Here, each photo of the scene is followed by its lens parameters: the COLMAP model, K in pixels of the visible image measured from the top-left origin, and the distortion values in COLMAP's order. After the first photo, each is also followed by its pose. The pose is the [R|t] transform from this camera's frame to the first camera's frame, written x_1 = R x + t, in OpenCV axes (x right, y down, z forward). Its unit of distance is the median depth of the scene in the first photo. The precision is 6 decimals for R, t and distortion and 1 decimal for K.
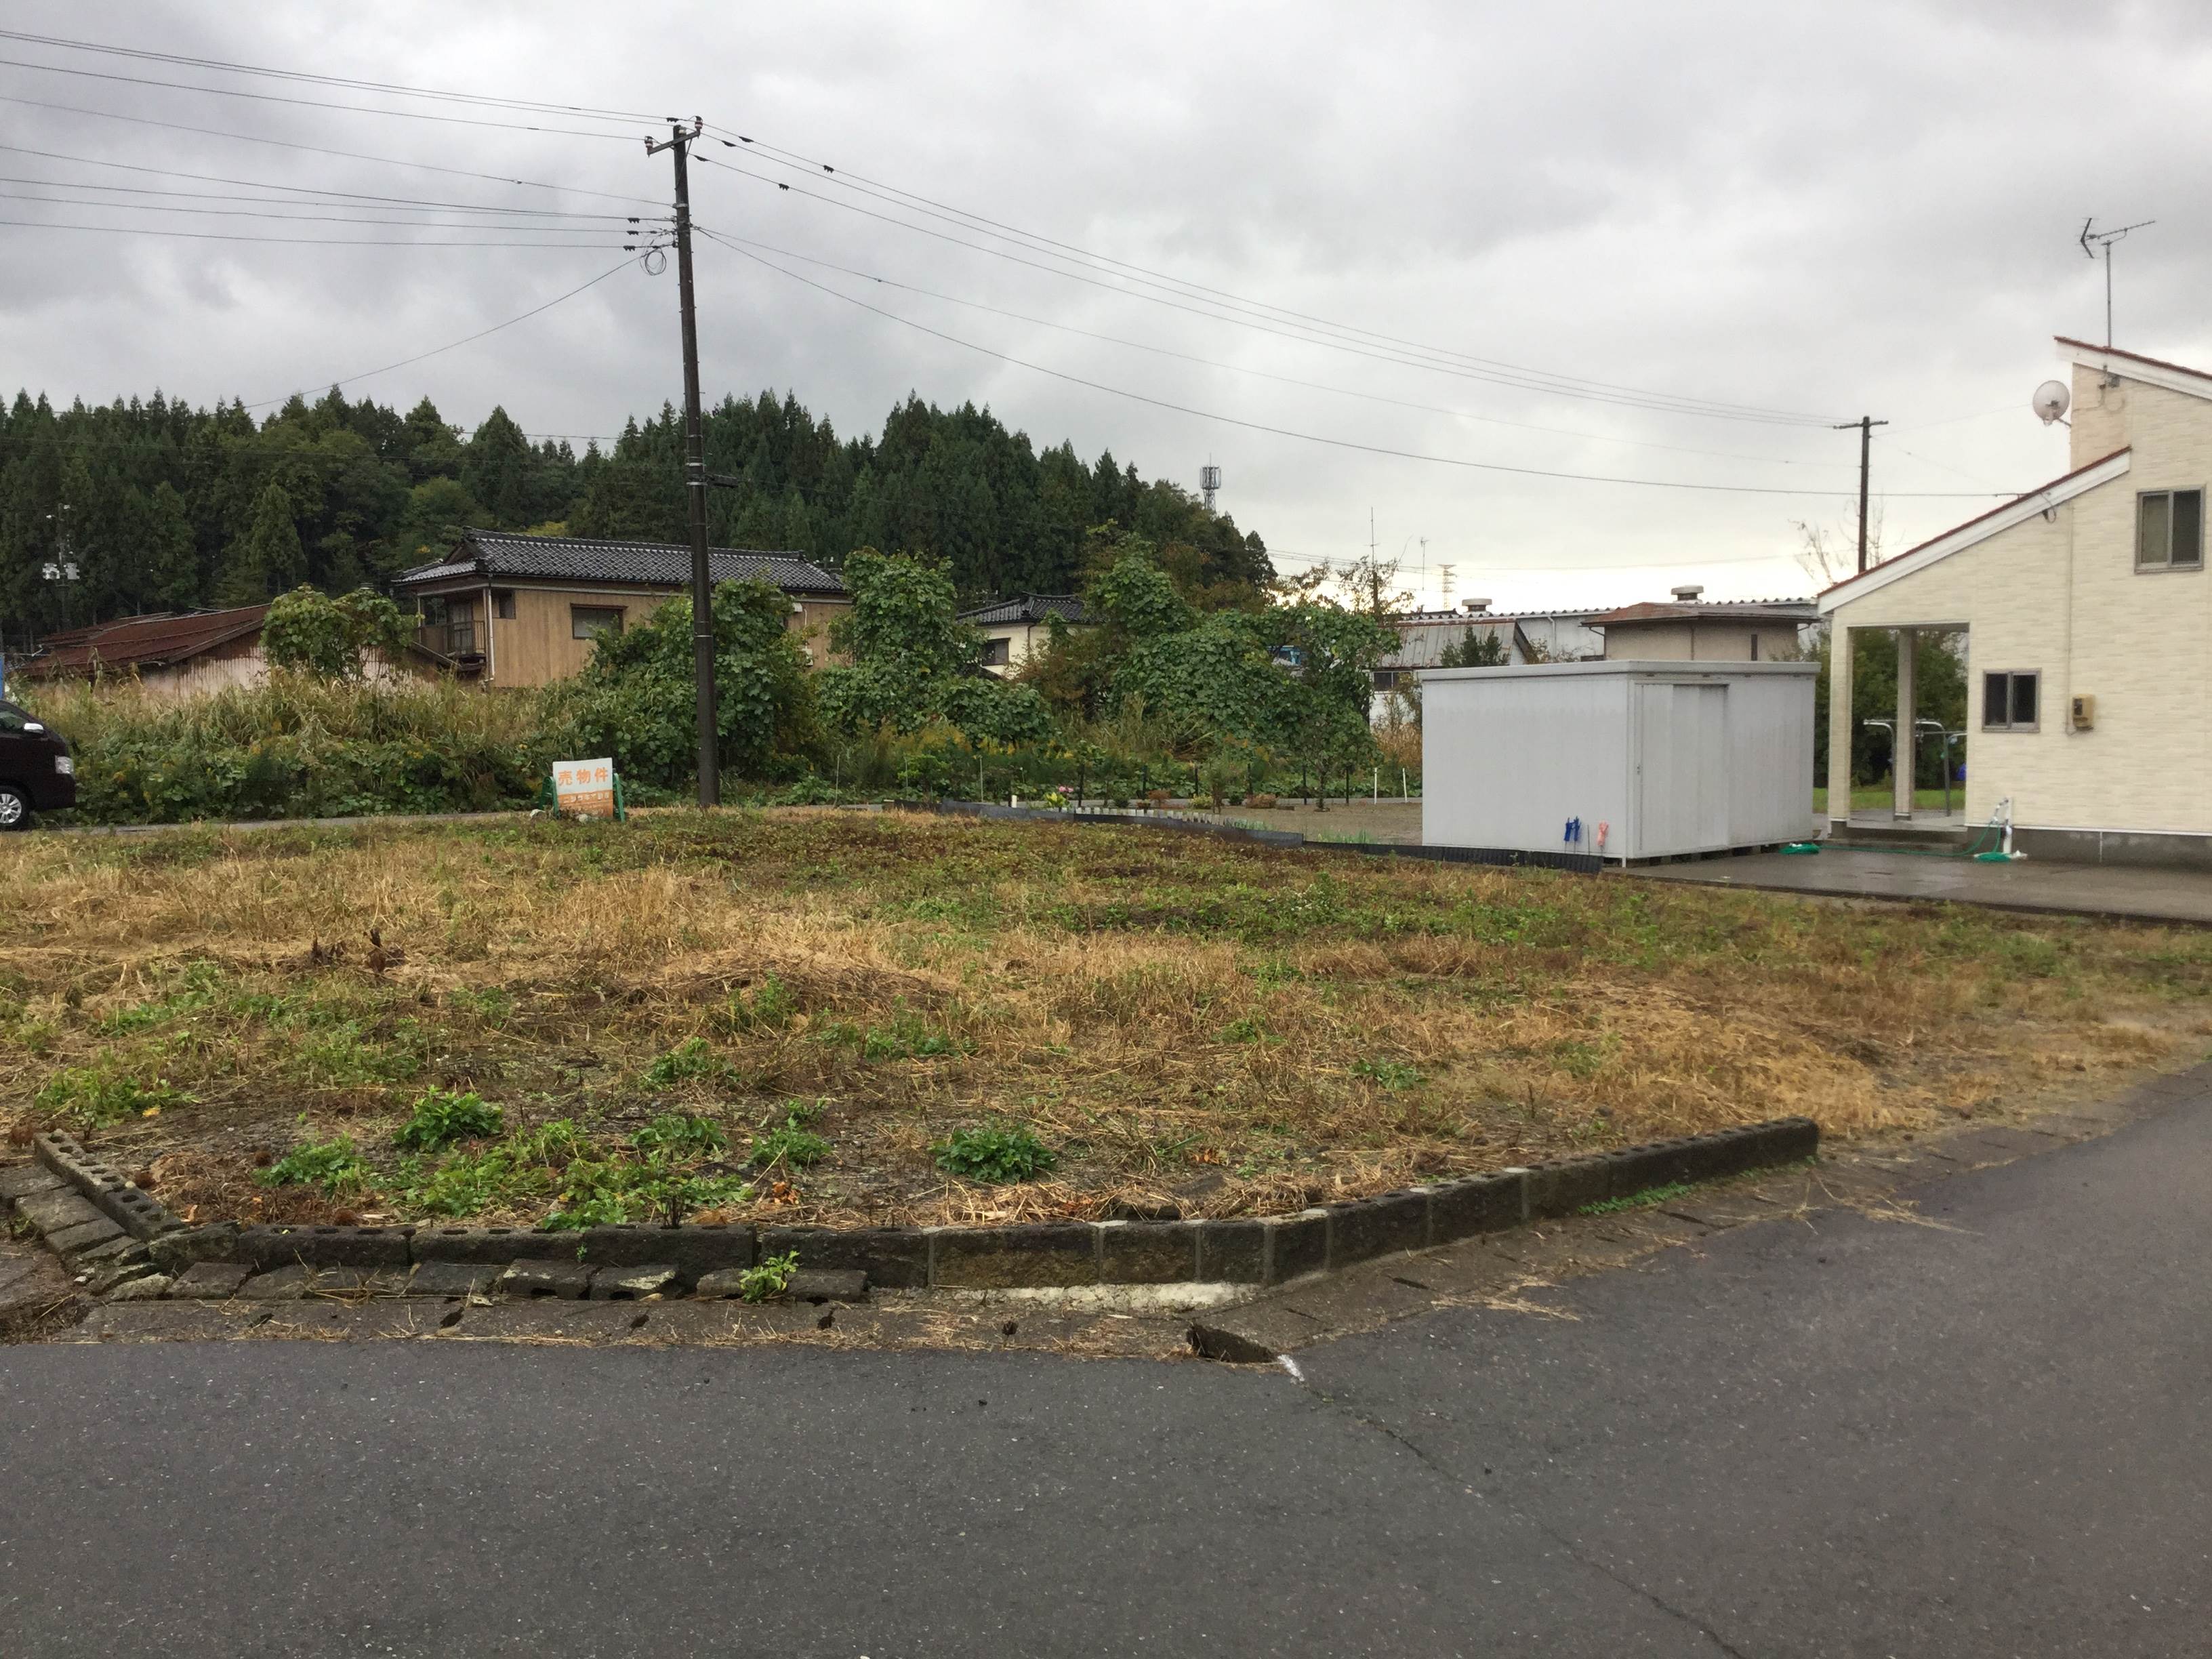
lens RADIAL K [[1967.8, 0, 1108.0], [0, 1967.8, 830.2], [0, 0, 1]] dist [0.110413, -0.205175]
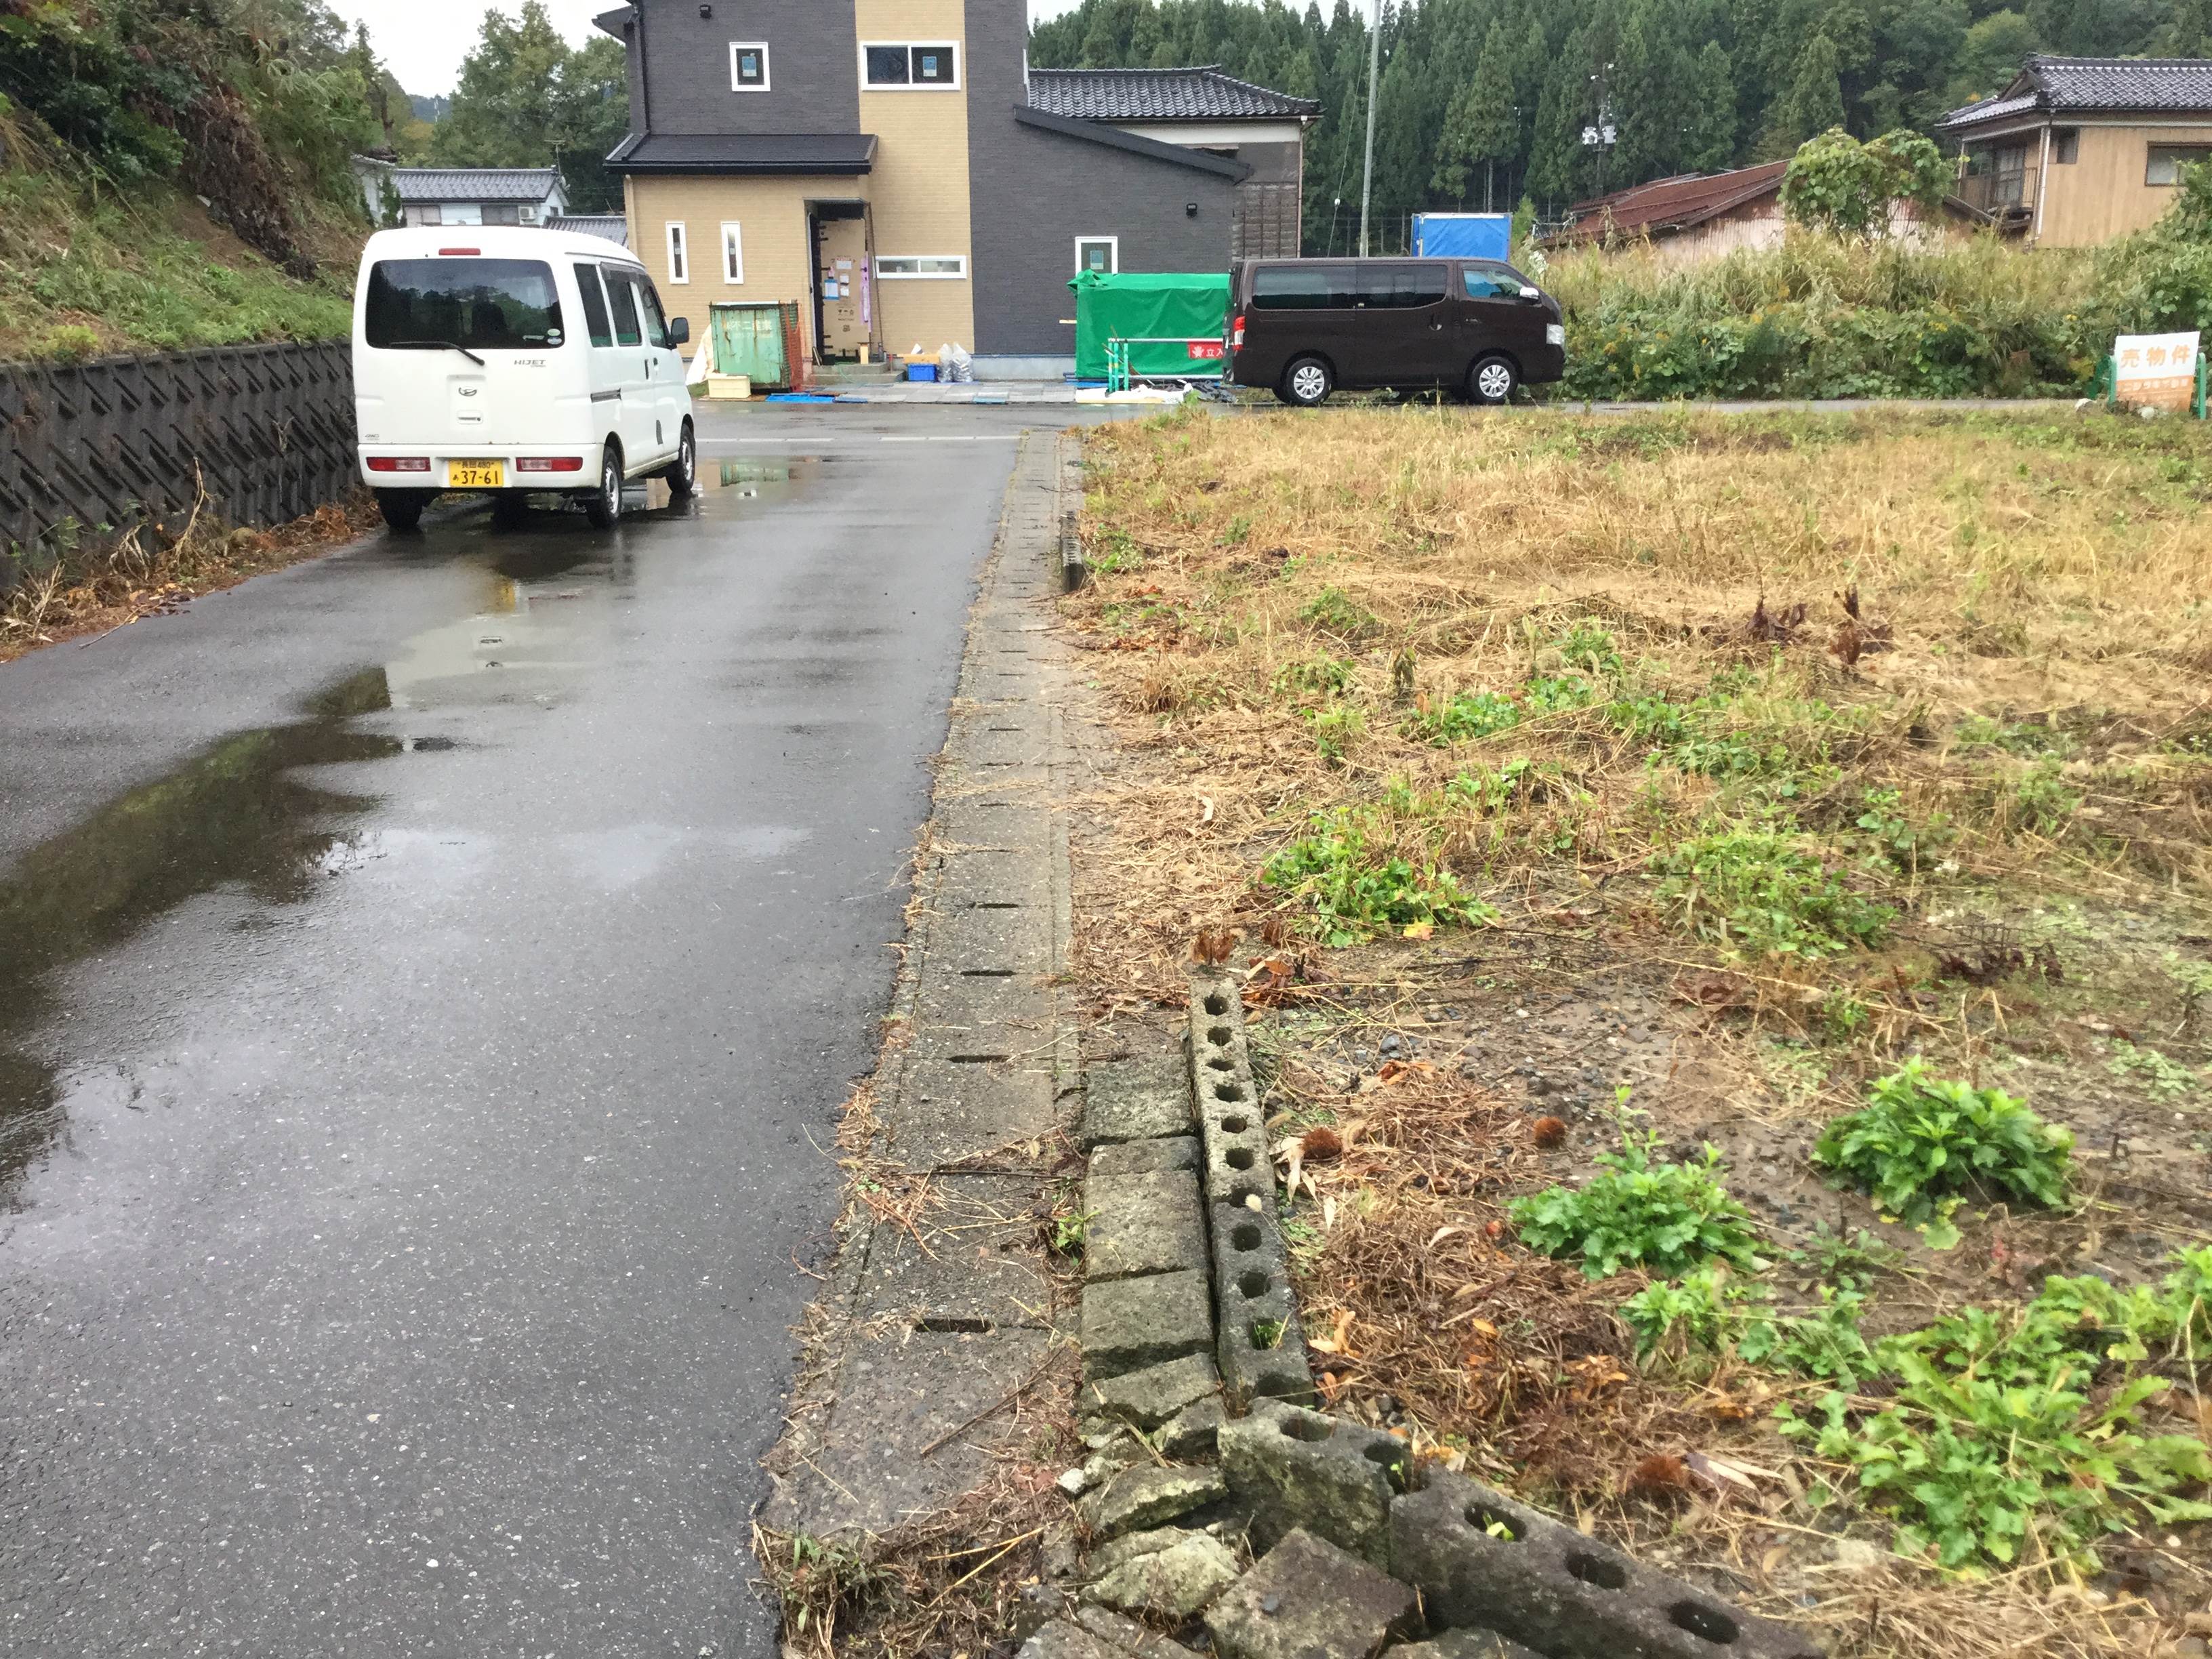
lens RADIAL K [[1967.8, 0, 1107.8], [0, 1967.8, 835.9], [0, 0, 1]] dist [0.110413, -0.205175]
pose [[0.754232, 0.174902, -0.632885, -0.057957], [-0.039030, 0.974108, 0.222689, -0.003176], [0.655447, -0.143258, 0.741530, 0.159752]]
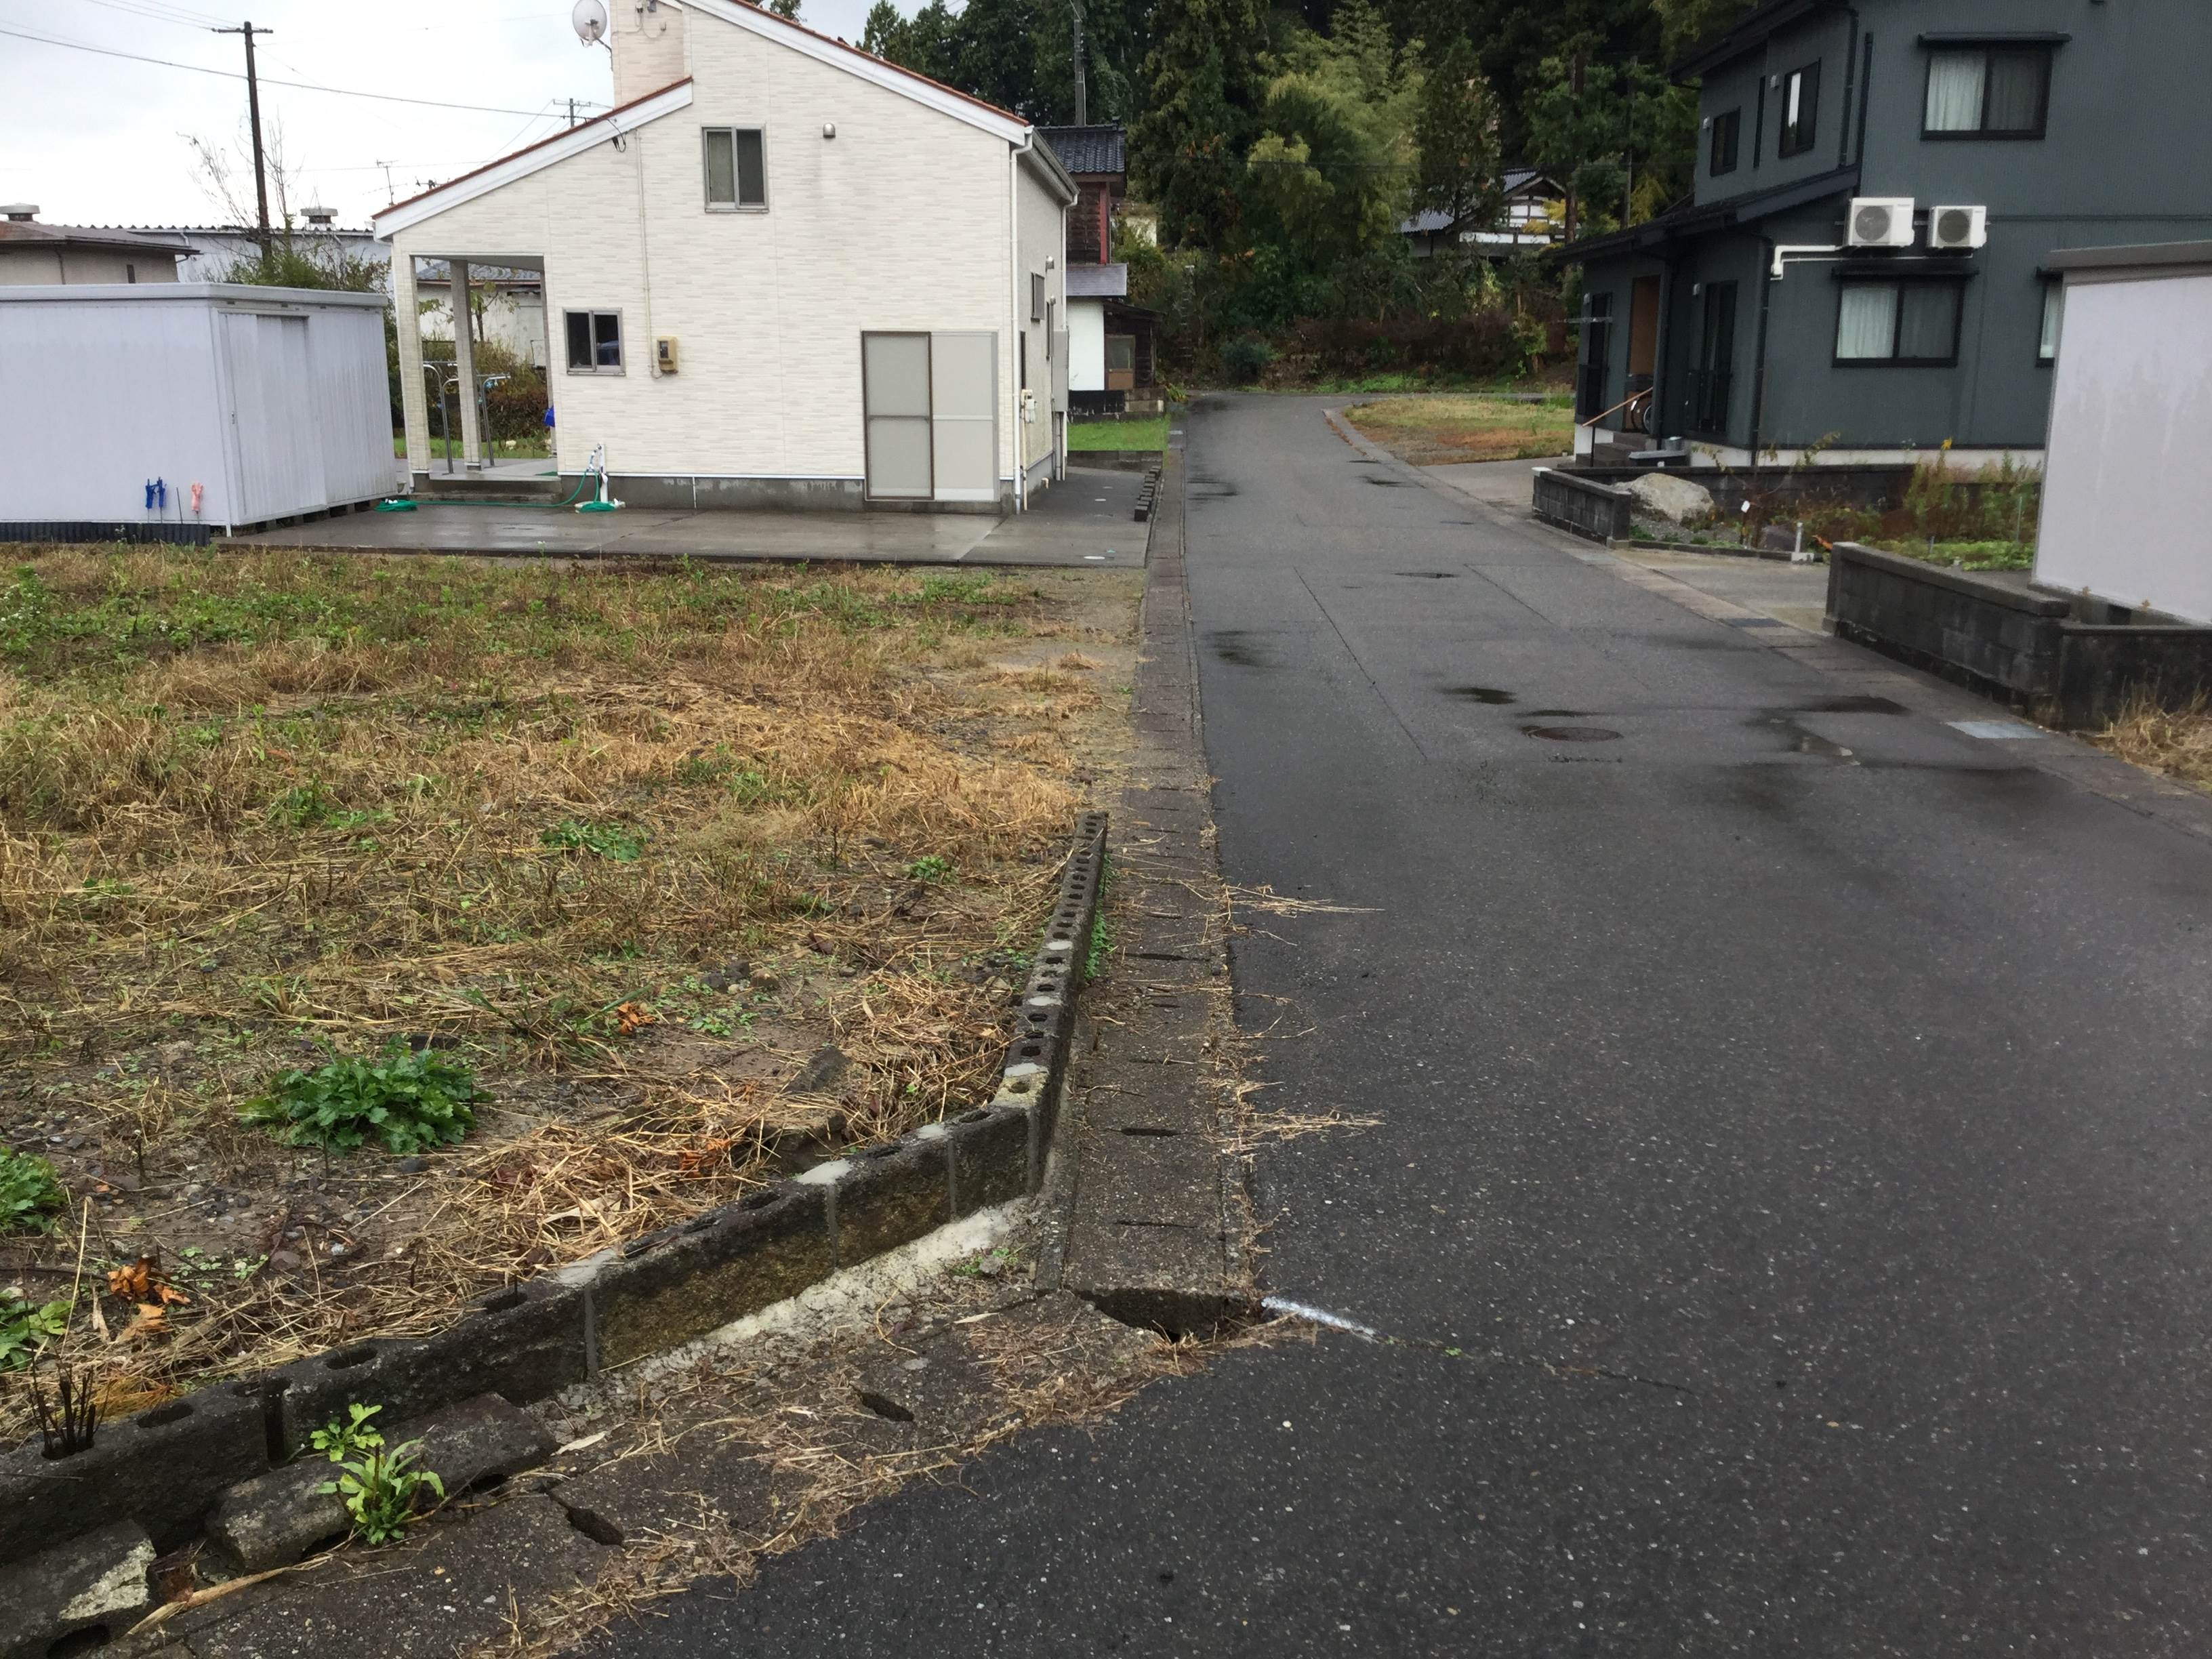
lens RADIAL K [[1967.8, 0, 1109.1], [0, 1967.8, 831.8], [0, 0, 1]] dist [0.110413, -0.205175]
pose [[0.703222, -0.158887, 0.692989, -0.082314], [0.036608, 0.981508, 0.187890, -0.003660], [-0.710027, -0.106760, 0.696034, 0.125739]]
